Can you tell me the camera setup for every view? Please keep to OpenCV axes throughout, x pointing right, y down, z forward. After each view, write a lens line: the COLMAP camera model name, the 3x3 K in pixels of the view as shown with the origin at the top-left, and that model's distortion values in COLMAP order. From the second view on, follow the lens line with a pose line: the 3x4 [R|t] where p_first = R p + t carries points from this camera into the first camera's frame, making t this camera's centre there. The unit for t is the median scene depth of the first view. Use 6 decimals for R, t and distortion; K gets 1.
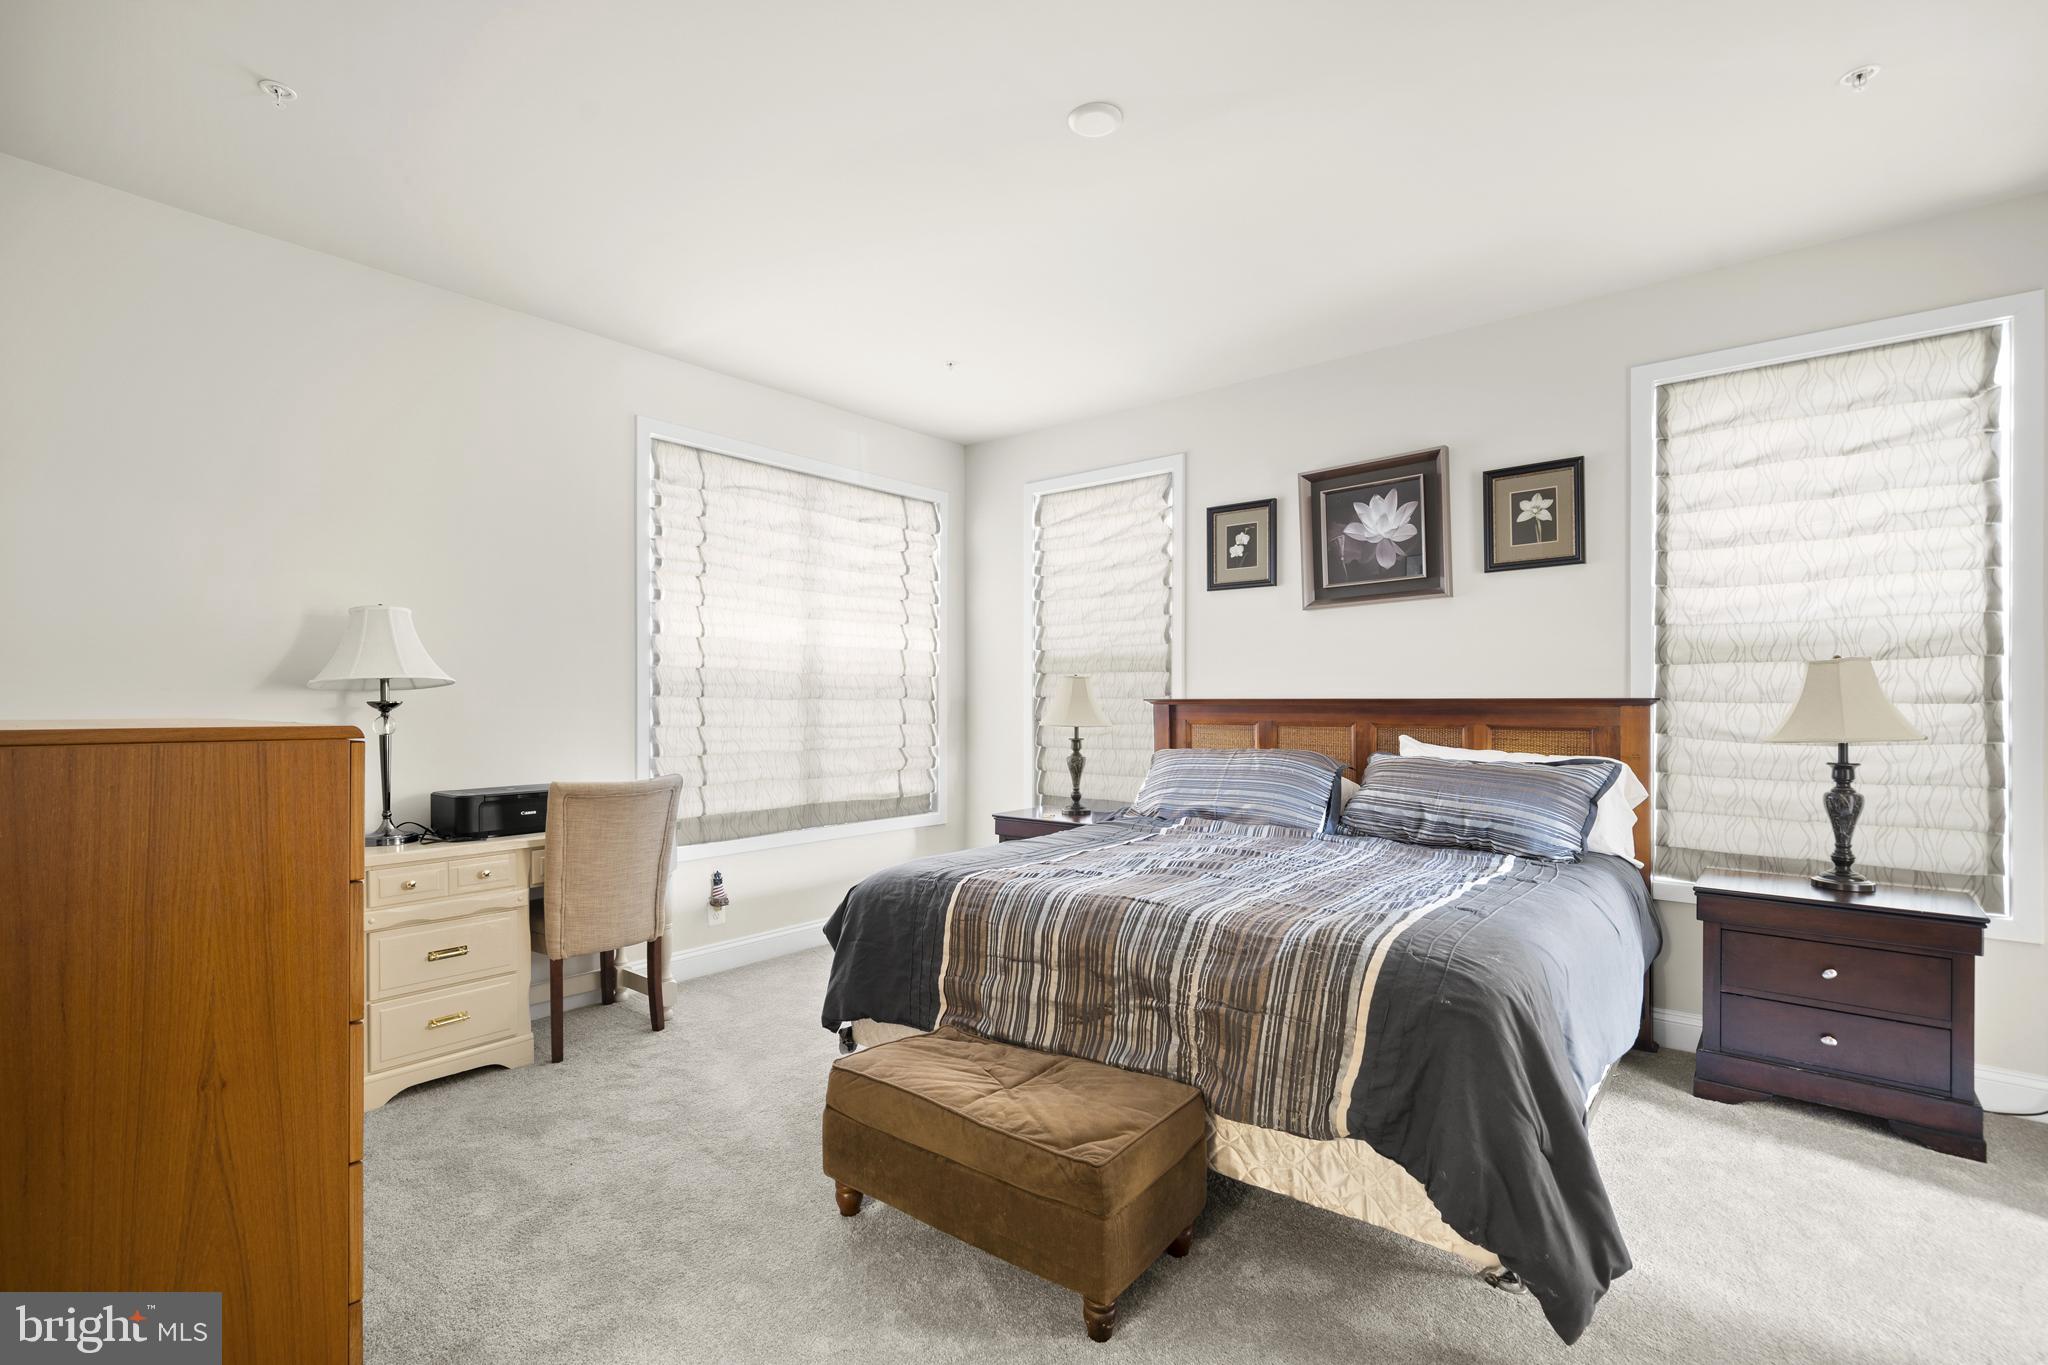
lens RADIAL K [[907.3, 0, 1027.5], [0, 907.3, 721.3], [0, 0, 1]] dist [-0.000819, 0.000120]
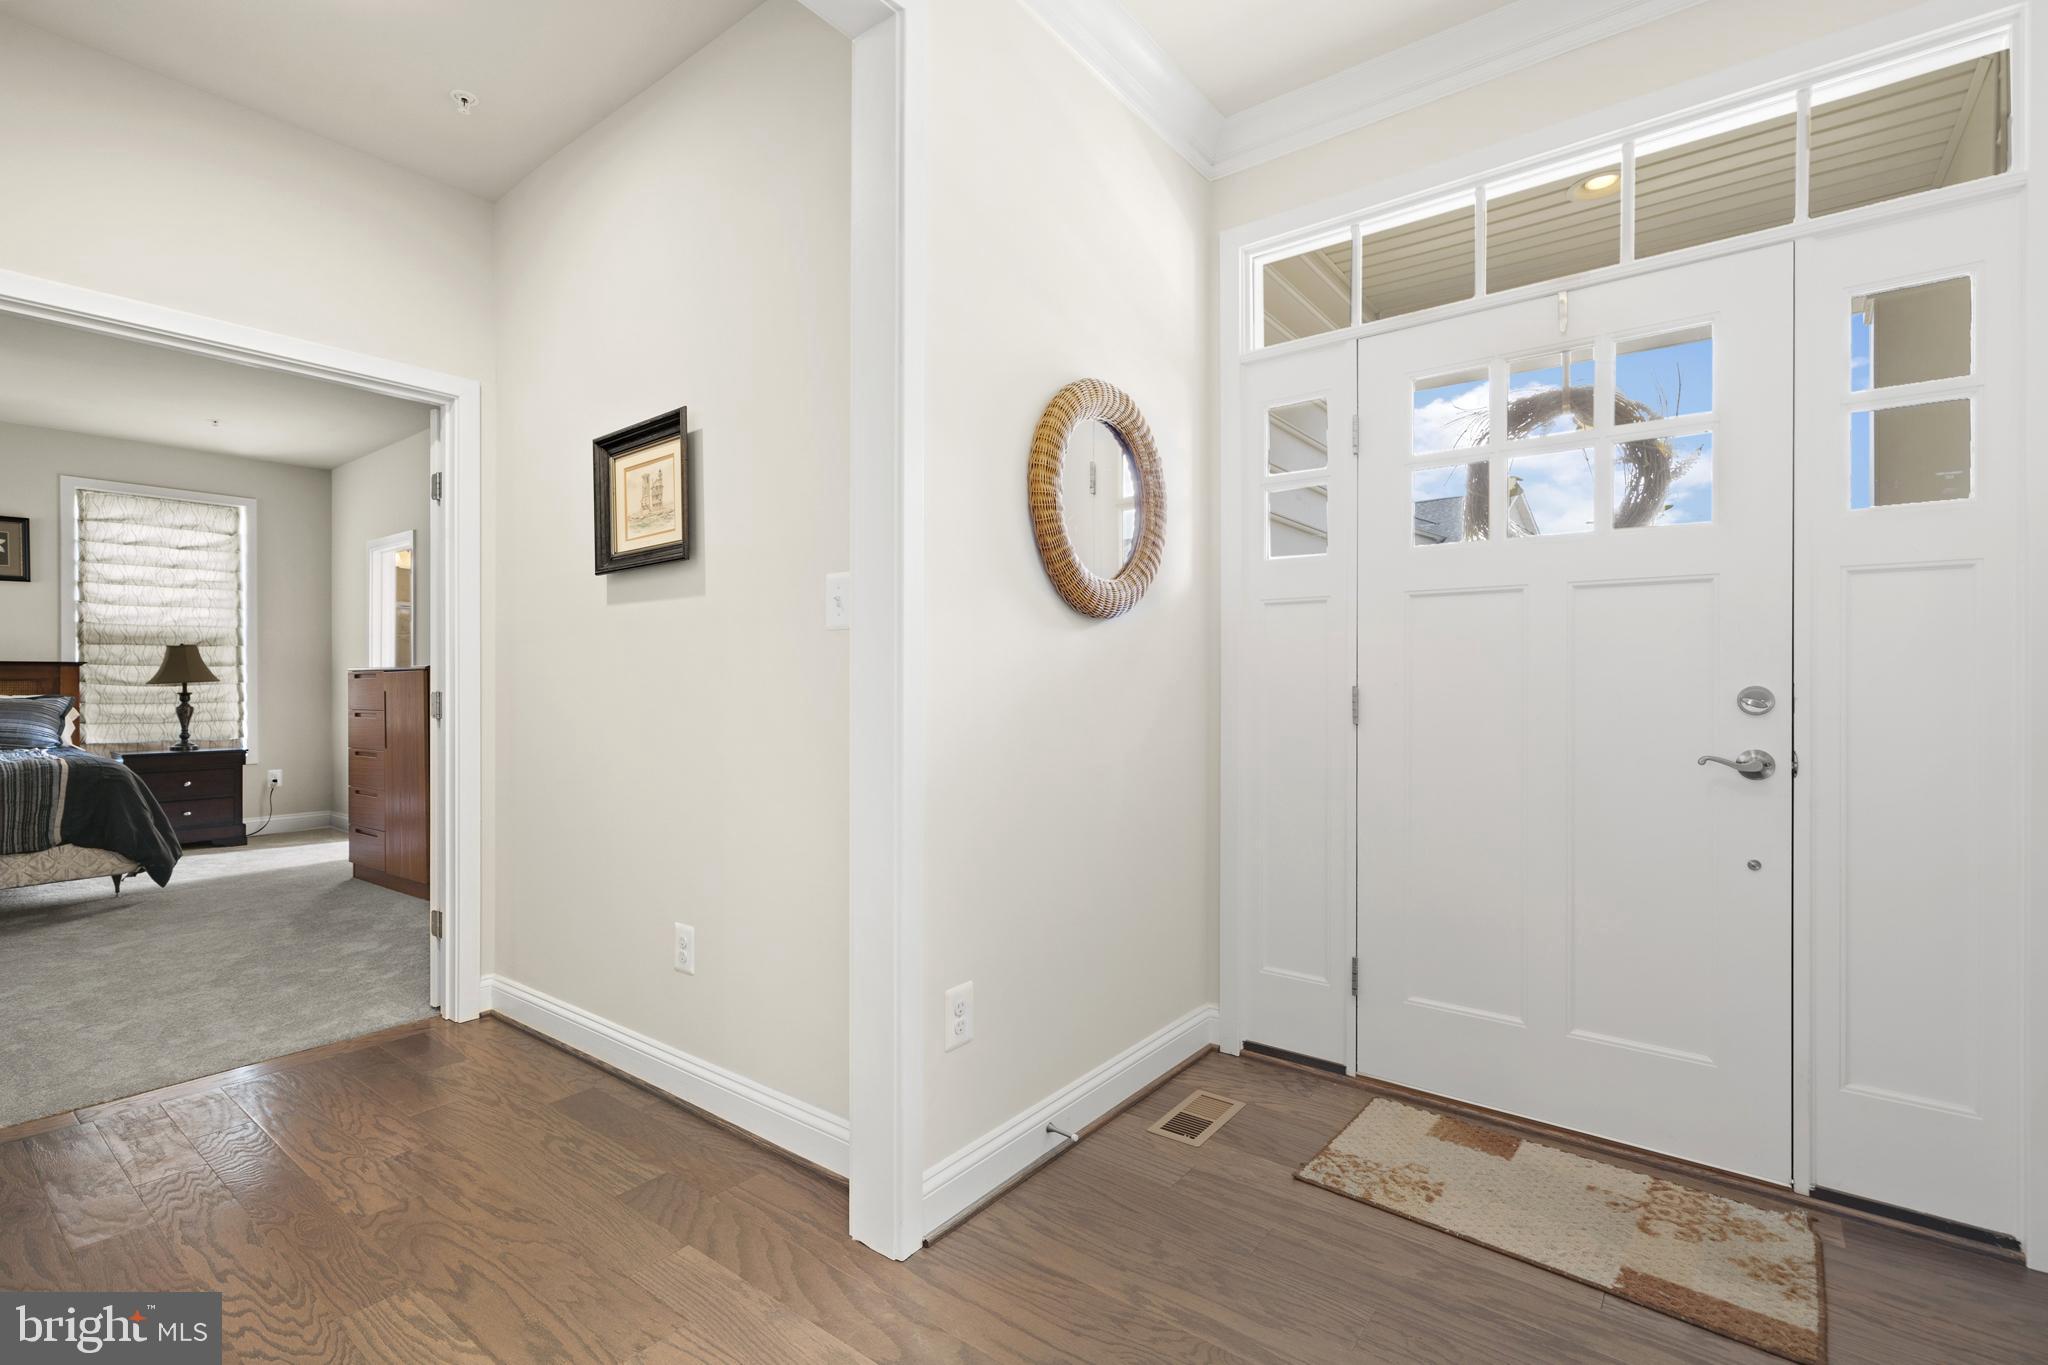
lens RADIAL K [[932.5, 0, 998.9], [0, 932.5, 650.3], [0, 0, 1]] dist [-0.000164, 0.000469]
pose [[-0.036608, 0.034818, 0.998723, -1.232885], [0.025239, 0.999106, -0.033907, 0.059779], [-0.999011, 0.023966, -0.037454, -0.764700]]
